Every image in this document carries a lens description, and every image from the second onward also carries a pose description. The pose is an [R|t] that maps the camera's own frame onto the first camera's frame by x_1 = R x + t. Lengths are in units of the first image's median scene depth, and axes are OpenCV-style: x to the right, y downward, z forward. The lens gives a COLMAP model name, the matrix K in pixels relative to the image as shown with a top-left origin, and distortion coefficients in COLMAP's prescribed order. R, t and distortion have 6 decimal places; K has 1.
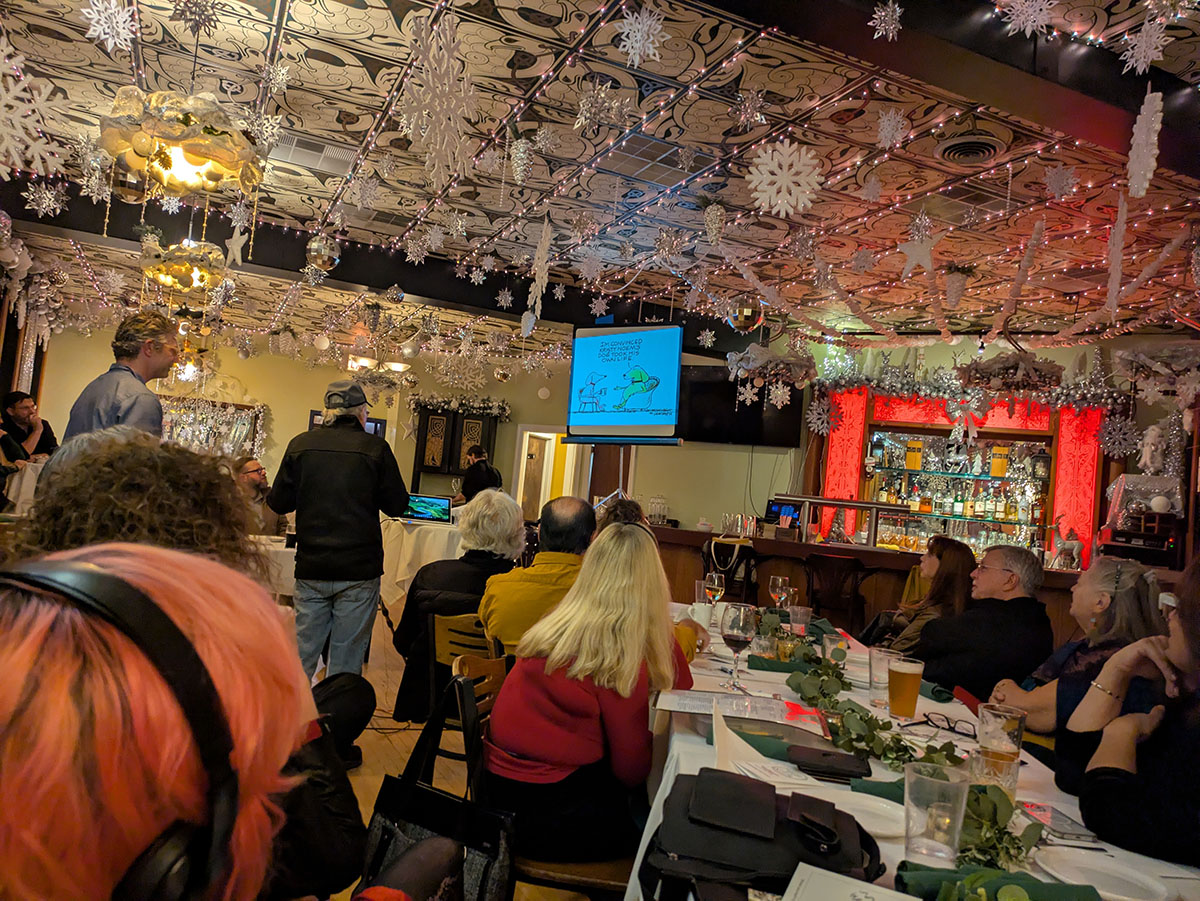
lens RADIAL K [[885.1, 0, 603.5], [0, 885.1, 449.1], [0, 0, 1]] dist [0.058327, -0.042058]
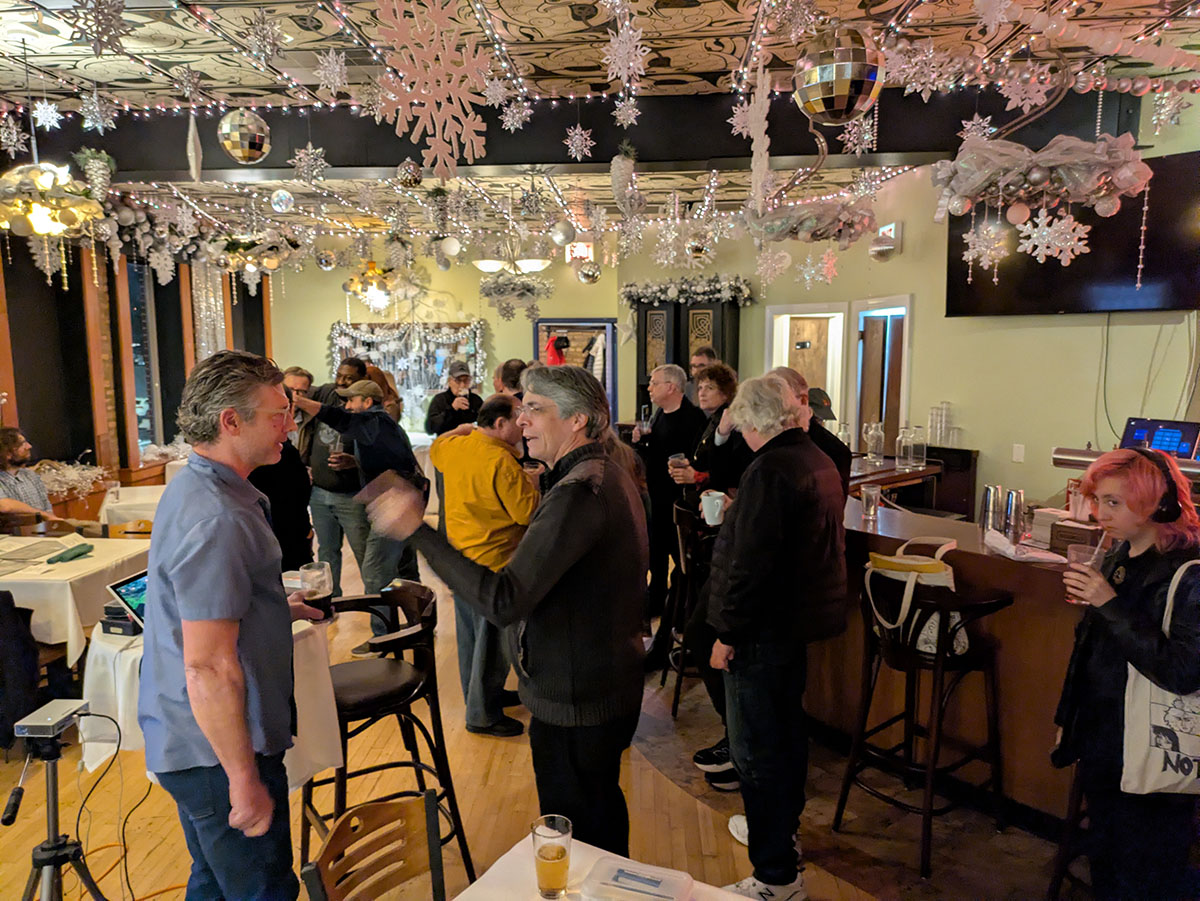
lens RADIAL K [[885.1, 0, 591.2], [0, 885.1, 462.5], [0, 0, 1]] dist [0.058327, -0.042058]
pose [[0.863395, -0.029299, -0.503677, 0.228430], [0.120045, 0.981572, 0.148680, -0.046020], [0.490039, -0.188834, 0.851001, 0.477003]]
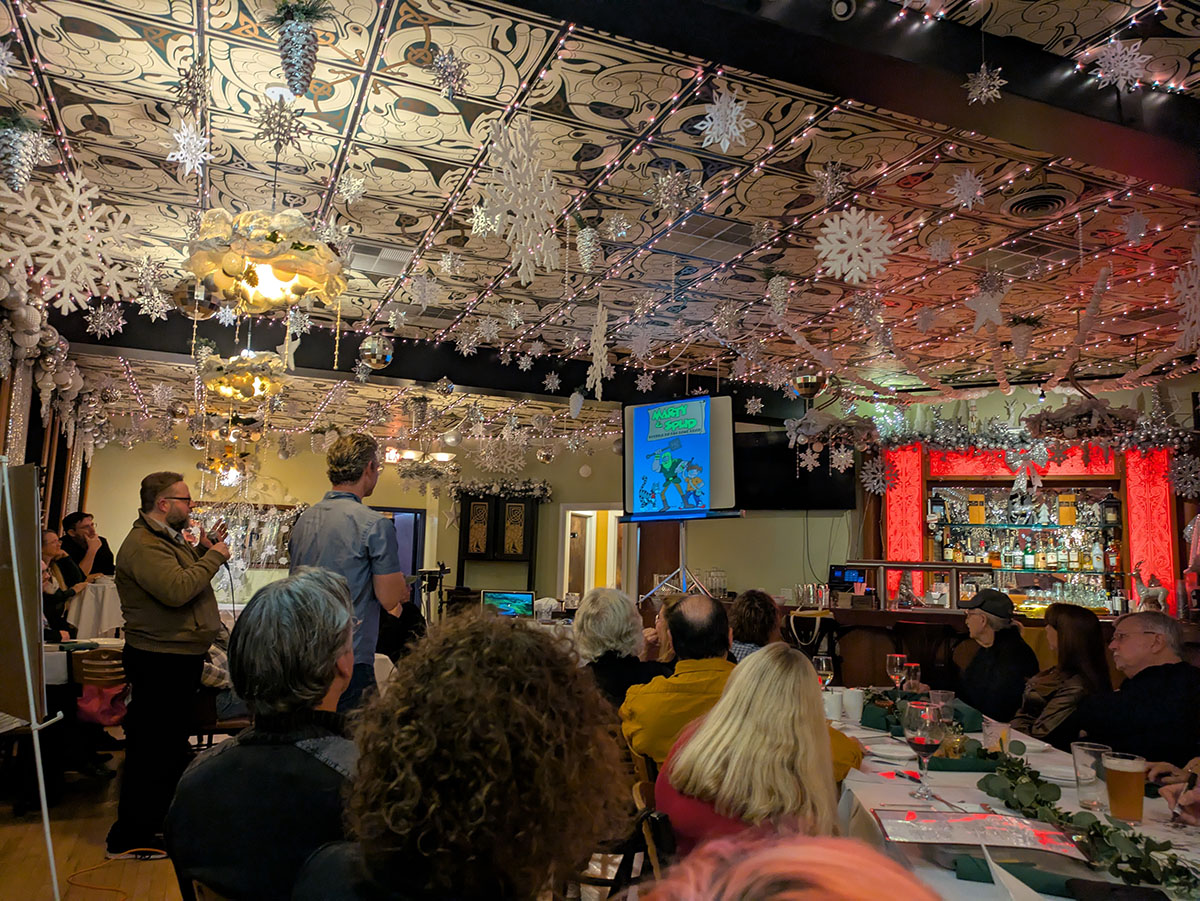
lens RADIAL K [[885.1, 0, 603.6], [0, 885.1, 449.7], [0, 0, 1]] dist [0.058327, -0.042058]
pose [[0.997261, -0.072964, -0.012094, -0.051401], [0.071815, 0.994405, -0.077473, -0.013896], [0.017679, 0.076393, 0.996921, 0.016068]]
